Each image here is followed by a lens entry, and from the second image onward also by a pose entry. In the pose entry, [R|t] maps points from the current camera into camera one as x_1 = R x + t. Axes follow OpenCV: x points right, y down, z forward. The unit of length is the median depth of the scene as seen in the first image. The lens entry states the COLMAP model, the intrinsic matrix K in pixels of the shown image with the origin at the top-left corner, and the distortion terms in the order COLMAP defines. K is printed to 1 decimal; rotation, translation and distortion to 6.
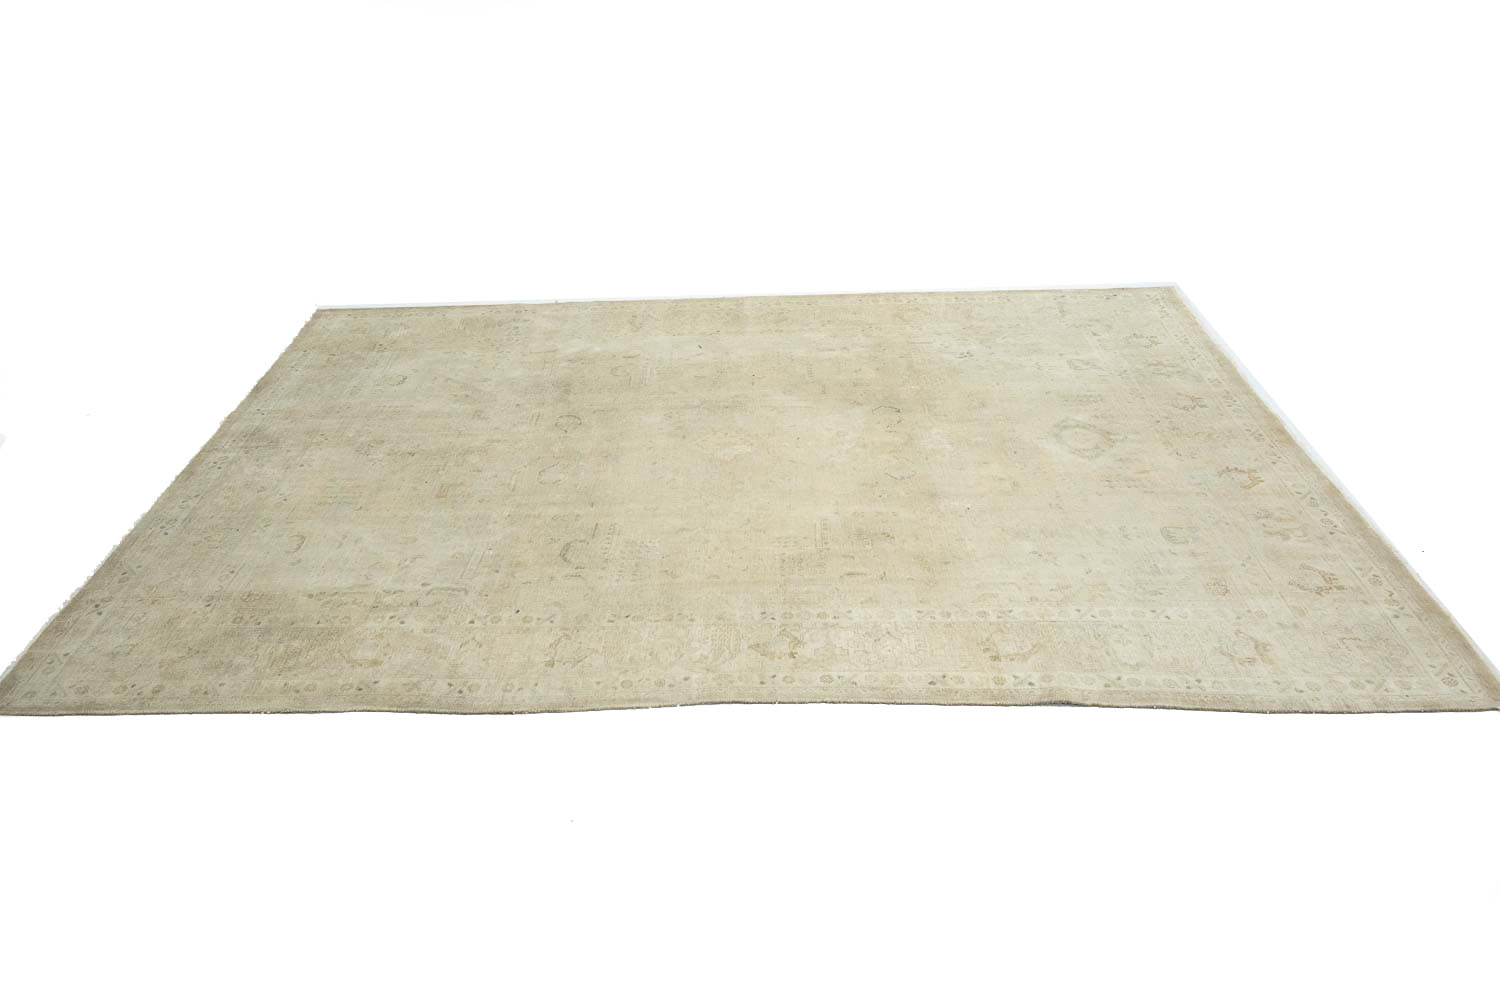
lens RADIAL K [[1254.2, 0, 742.3], [0, 1254.2, 455.5], [0, 0, 1]] dist [-0.004381, 0.006724]
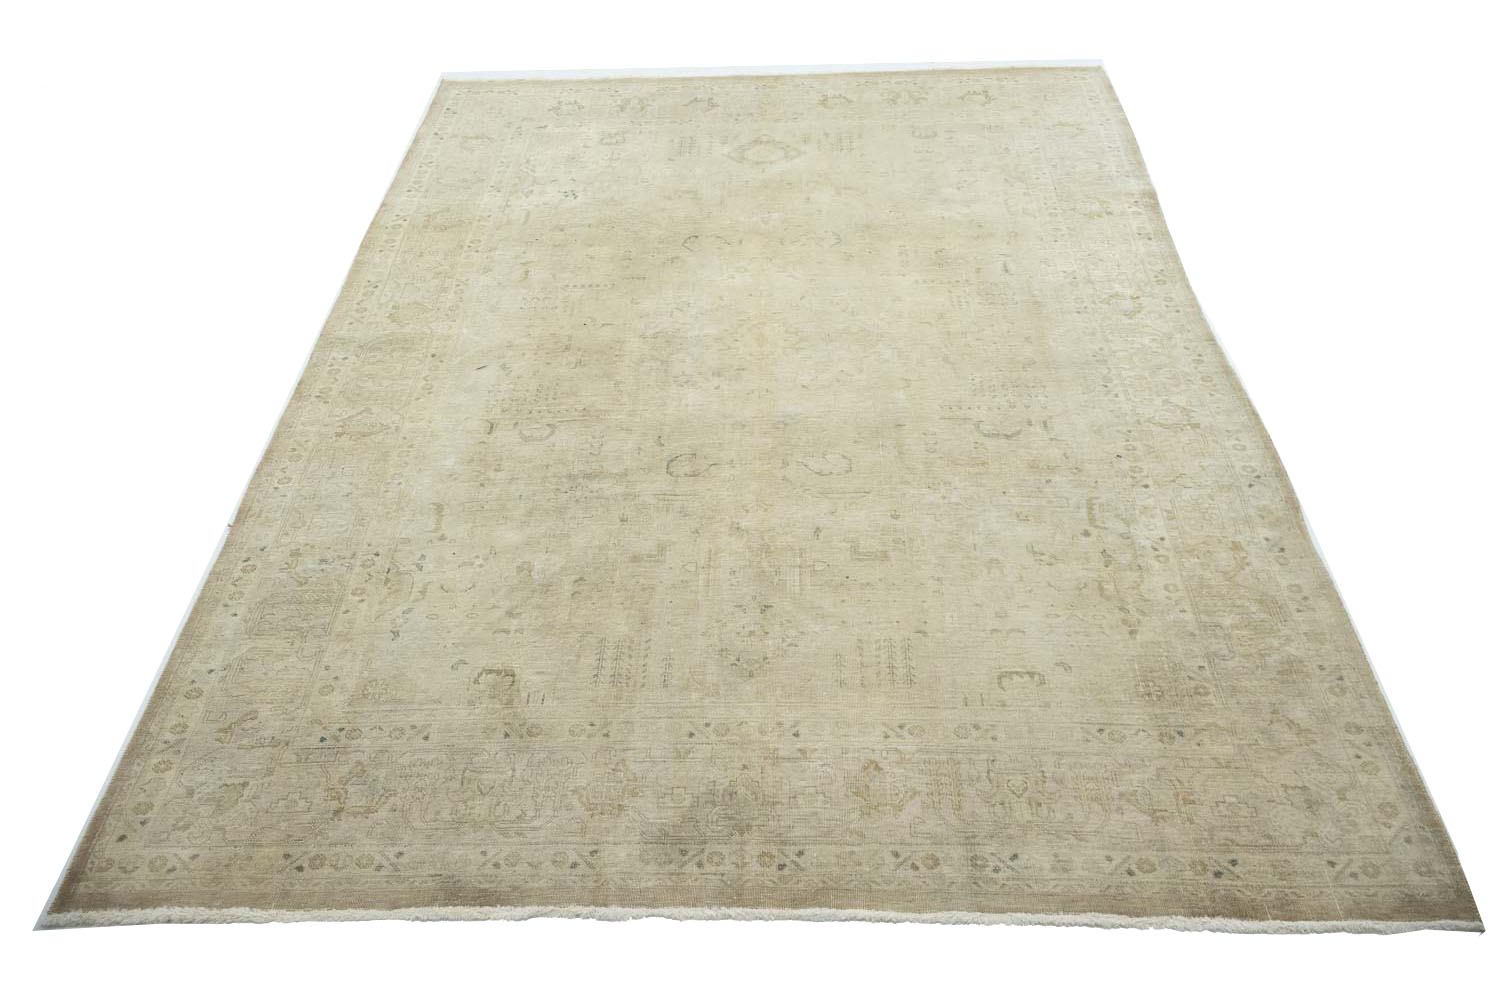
lens RADIAL K [[1254.2, 0, 742.3], [0, 1254.2, 455.5], [0, 0, 1]] dist [-0.004381, 0.006724]
pose [[-0.005015, -0.622919, 0.782270, -0.939290], [0.501241, 0.675344, 0.540988, -0.545908], [-0.865293, 0.394819, 0.308846, 0.965460]]
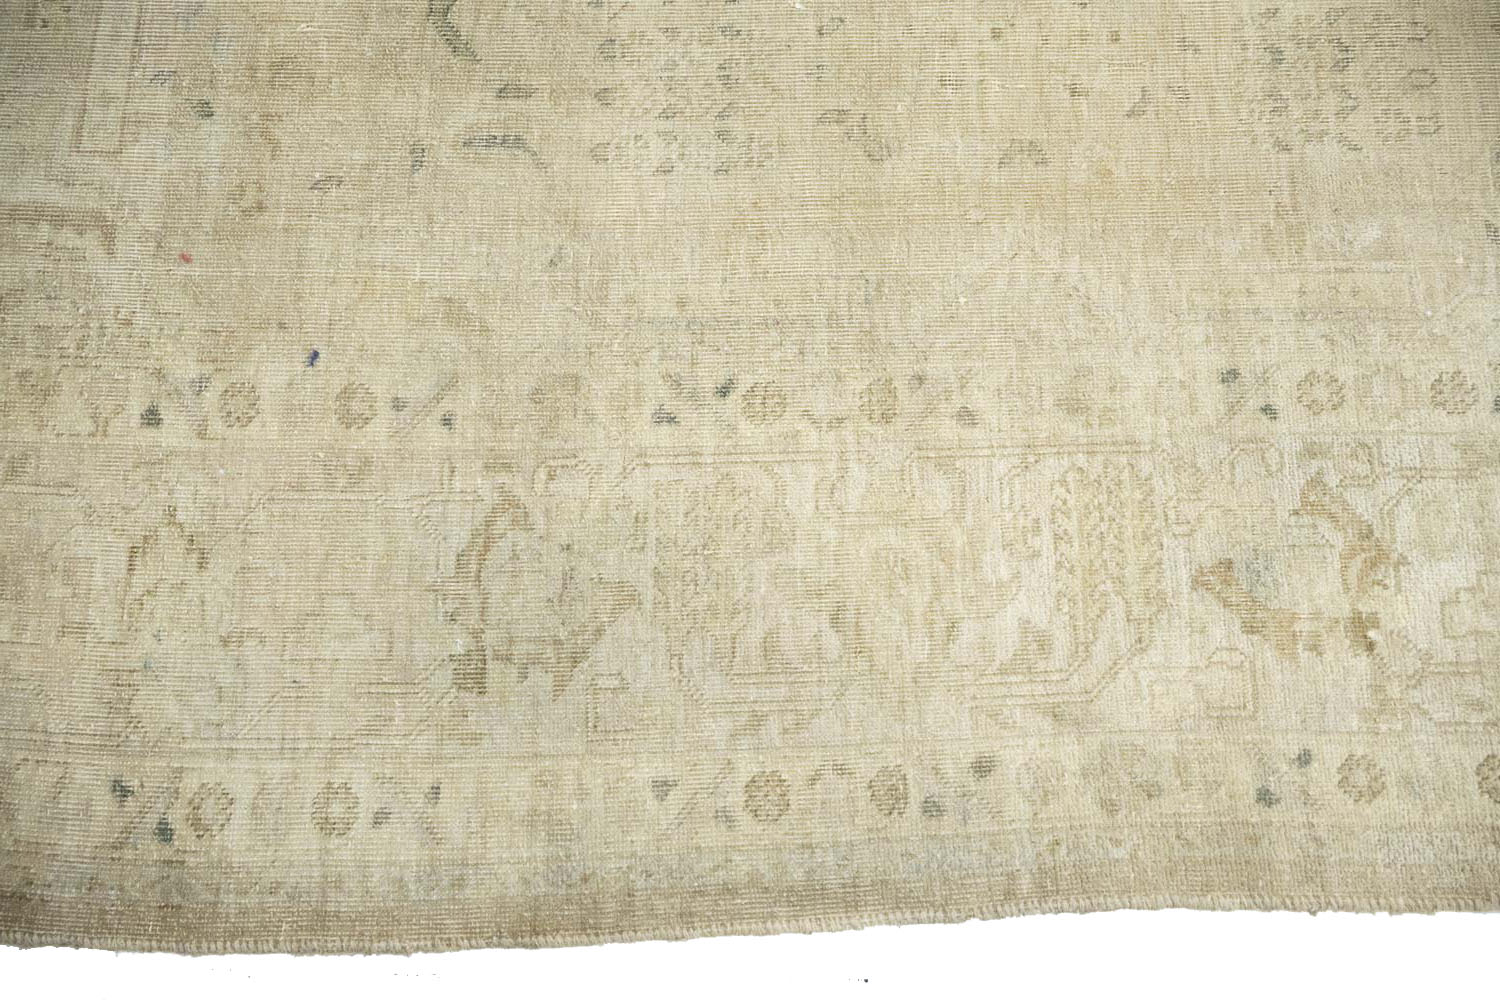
lens RADIAL K [[1254.2, 0, 742.3], [0, 1254.2, 455.5], [0, 0, 1]] dist [-0.004381, 0.006724]
pose [[0.999453, -0.024577, 0.022129, -0.094528], [-0.001178, 0.642244, 0.766500, -0.069994], [-0.033050, -0.766107, 0.641863, 0.818152]]
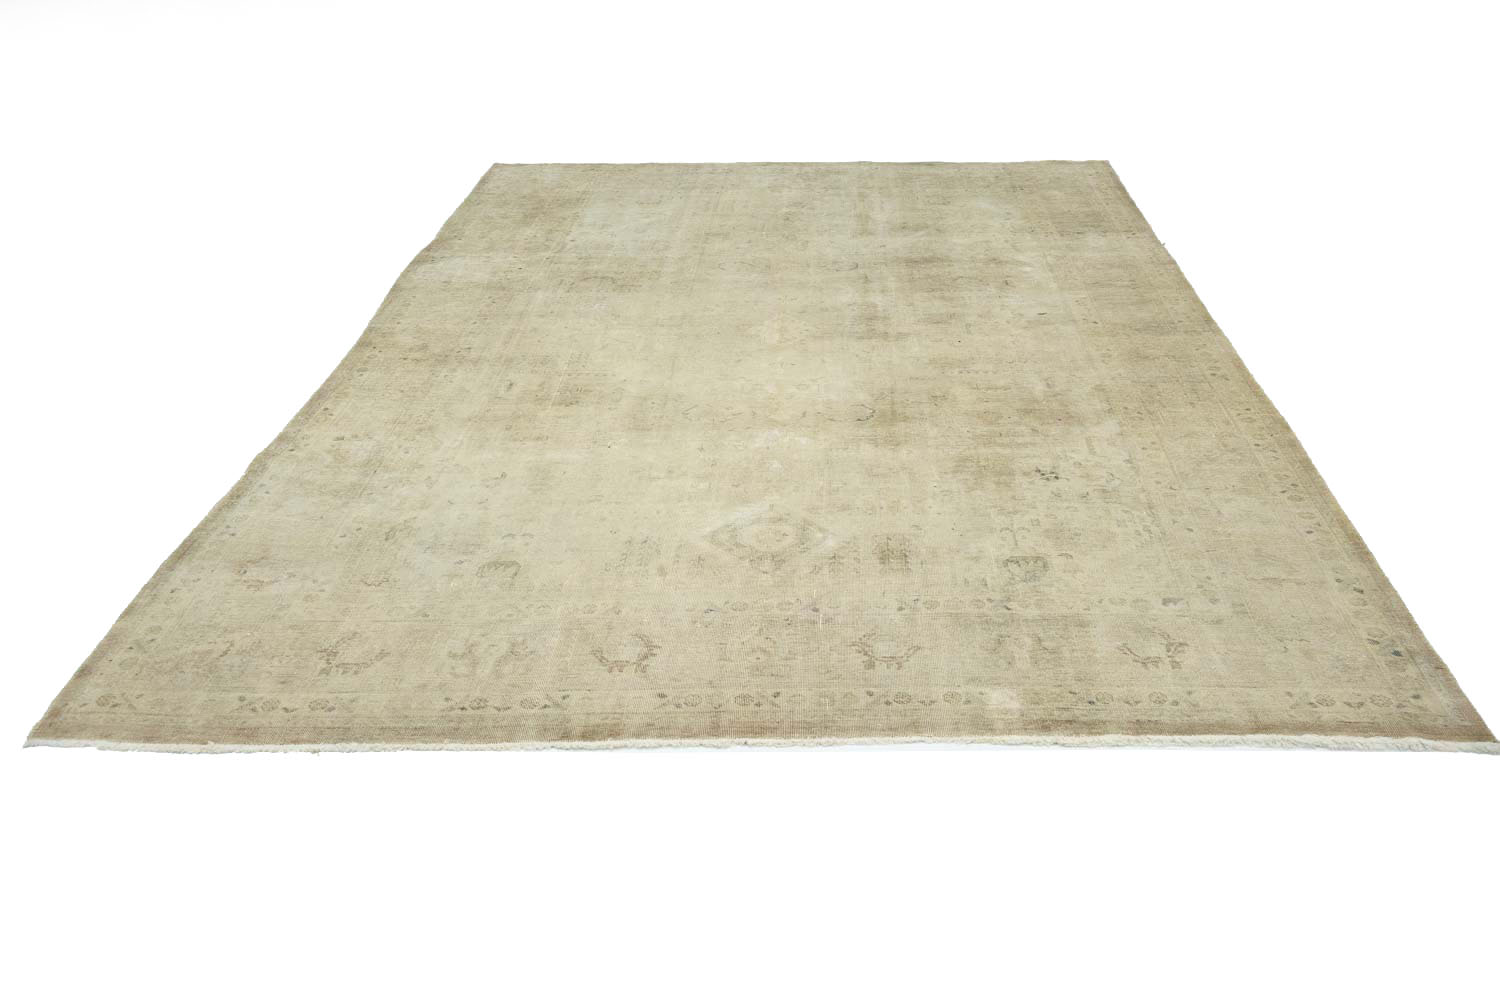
lens RADIAL K [[1270.2, 0, 723.8], [0, 1270.2, 498.1], [0, 0, 1]] dist [-0.007756, -0.006174]
pose [[-0.038801, 0.544622, -0.837784, 1.048050], [-0.455869, 0.736434, 0.499849, -0.456430], [0.889201, 0.401314, 0.219702, 1.007835]]
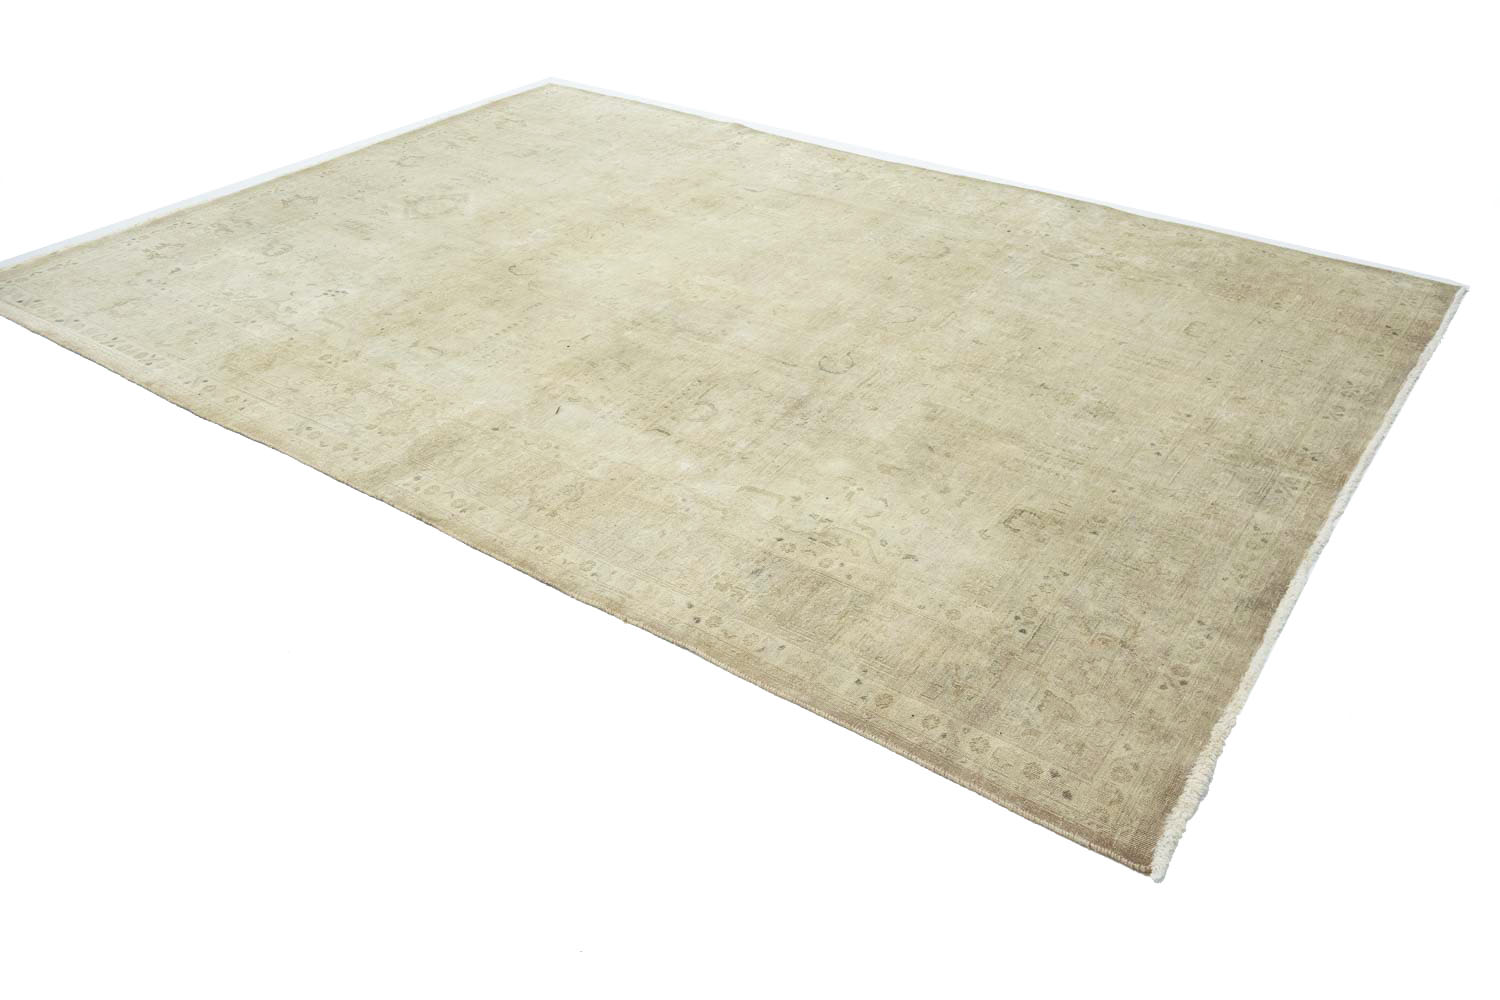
lens RADIAL K [[1254.2, 0, 742.3], [0, 1254.2, 455.5], [0, 0, 1]] dist [-0.004381, 0.006724]
pose [[-0.829988, -0.265467, 0.490559, -0.626185], [0.292662, 0.541435, 0.788160, -0.800248], [-0.474836, 0.797732, -0.371692, 1.769395]]
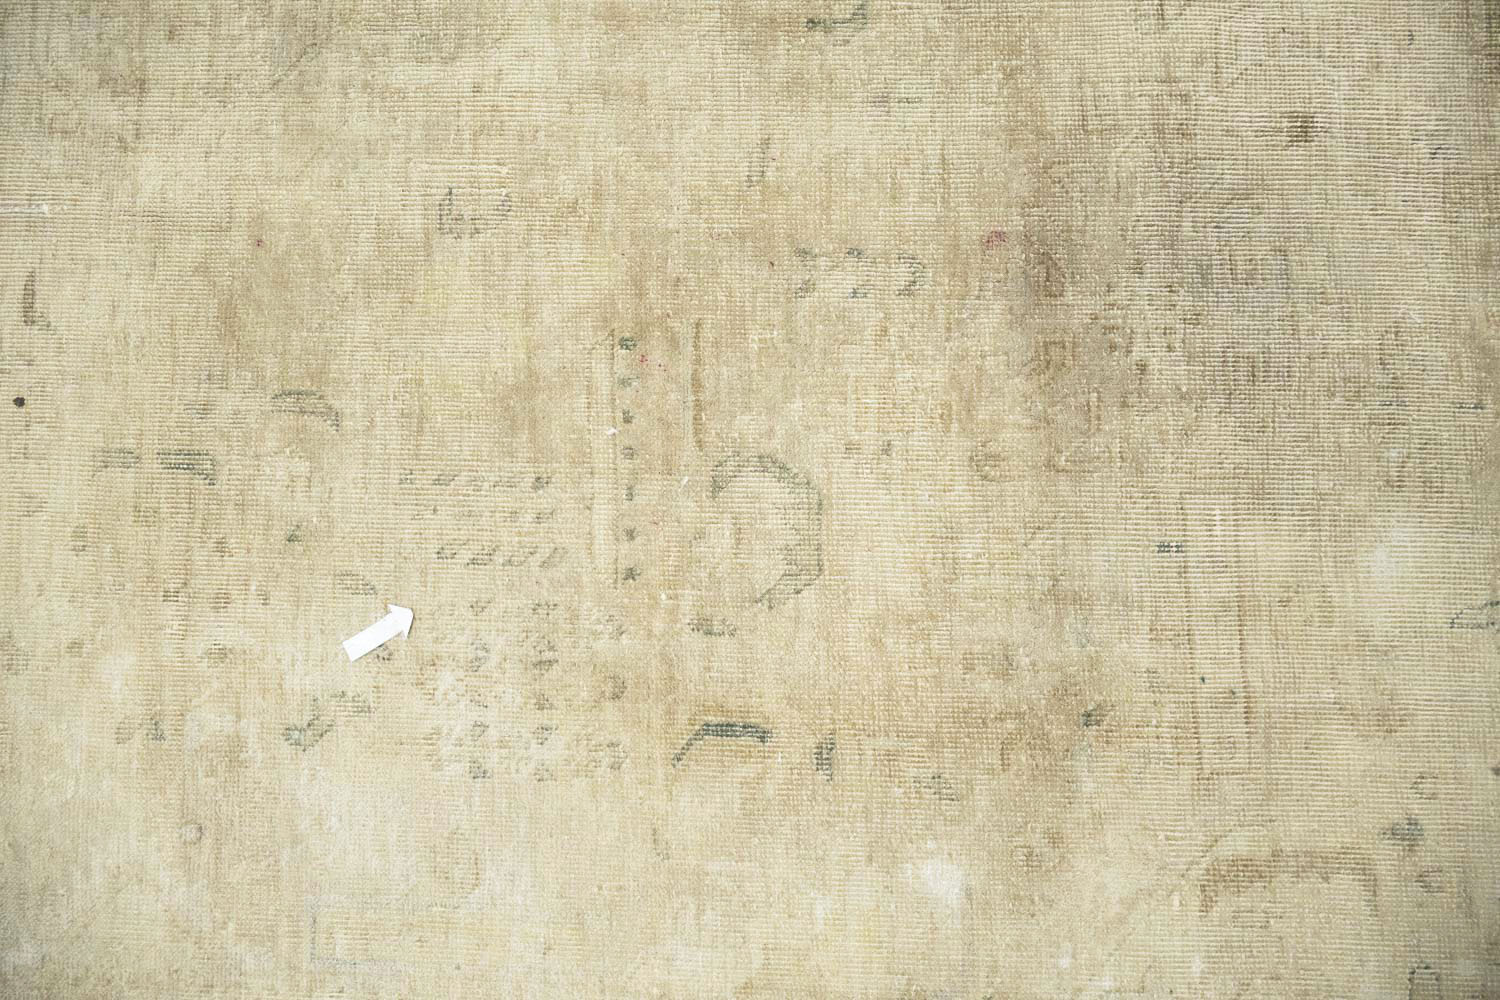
lens RADIAL K [[1254.2, 0, 742.3], [0, 1254.2, 455.5], [0, 0, 1]] dist [-0.004381, 0.006724]
pose [[-0.995724, 0.006746, 0.092130, -0.154661], [0.081744, -0.400207, 0.912772, -0.310193], [0.043029, 0.916400, 0.397944, 1.304076]]
